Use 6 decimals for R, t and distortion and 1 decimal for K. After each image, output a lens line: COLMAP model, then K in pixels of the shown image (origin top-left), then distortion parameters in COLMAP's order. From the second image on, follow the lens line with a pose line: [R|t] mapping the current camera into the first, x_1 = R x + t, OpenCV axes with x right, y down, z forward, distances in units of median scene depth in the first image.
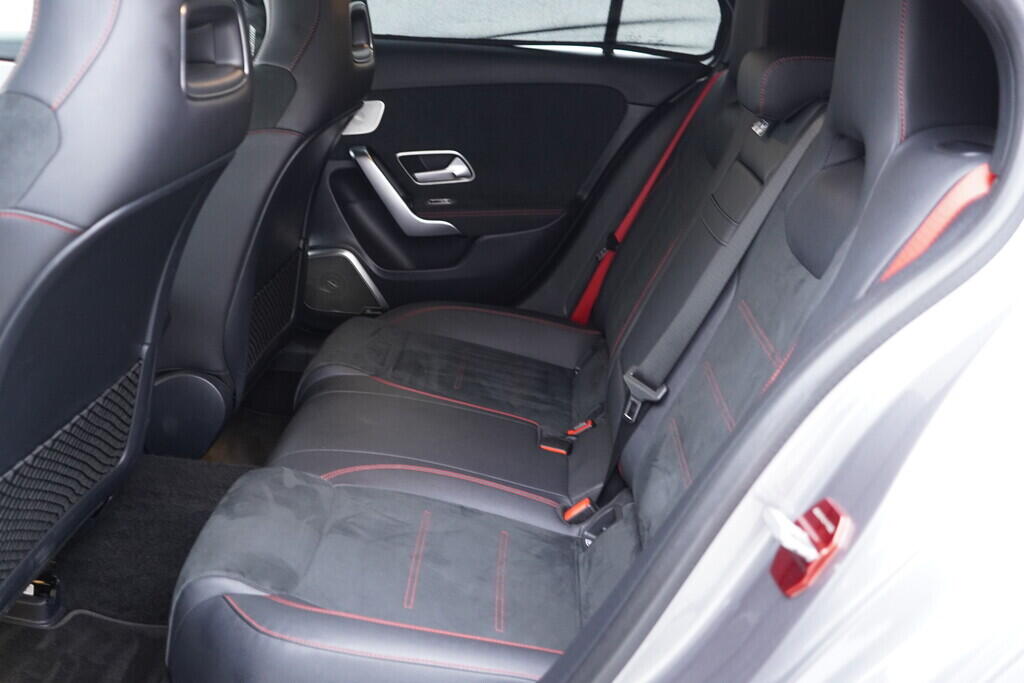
lens RADIAL K [[1049.8, 0, 509.0], [0, 1049.8, 338.8], [0, 0, 1]] dist [0.005804, 0.000000]
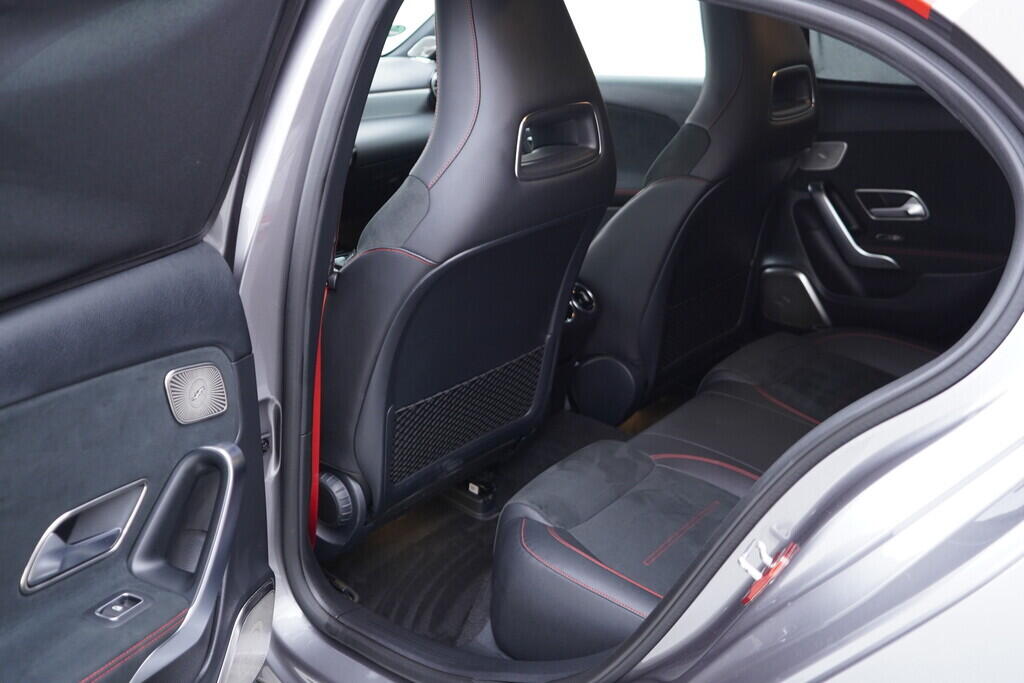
lens RADIAL K [[1049.8, 0, 514.2], [0, 1049.8, 343.6], [0, 0, 1]] dist [0.005804, 0.000000]
pose [[0.809990, 0.160476, -0.564059, 0.317943], [-0.143105, 0.986842, 0.075260, -0.063790], [0.568715, 0.019760, 0.822297, -0.126767]]
